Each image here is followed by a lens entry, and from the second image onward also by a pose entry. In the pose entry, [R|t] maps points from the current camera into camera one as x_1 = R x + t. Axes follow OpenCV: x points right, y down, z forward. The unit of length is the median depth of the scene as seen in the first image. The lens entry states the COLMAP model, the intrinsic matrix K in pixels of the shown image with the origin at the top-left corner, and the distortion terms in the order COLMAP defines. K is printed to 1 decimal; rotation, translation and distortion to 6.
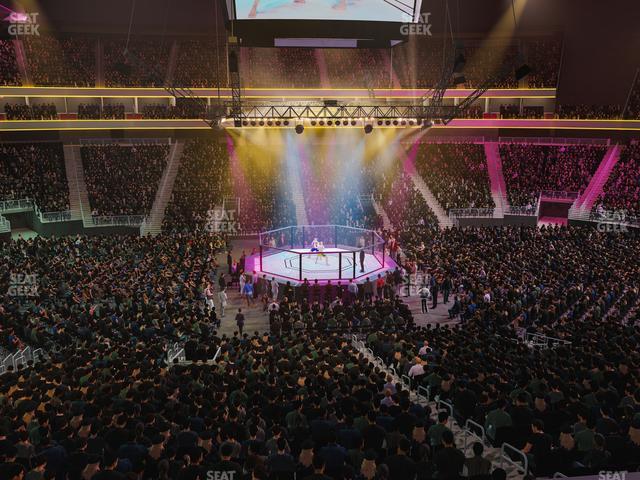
lens RADIAL K [[569.7, 0, 319.6], [0, 569.7, 239.7], [0, 0, 1]] dist [0.003683, -0.005511]
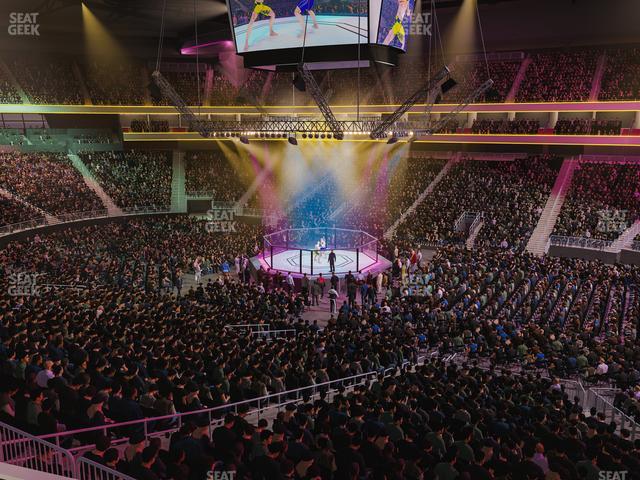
lens RADIAL K [[569.7, 0, 321.2], [0, 569.7, 240.7], [0, 0, 1]] dist [0.003683, -0.005511]
pose [[0.808724, 0.119220, -0.575979, 0.483722], [-0.132633, 0.990985, 0.018893, -0.014808], [0.573039, 0.061115, 0.817246, 0.063369]]
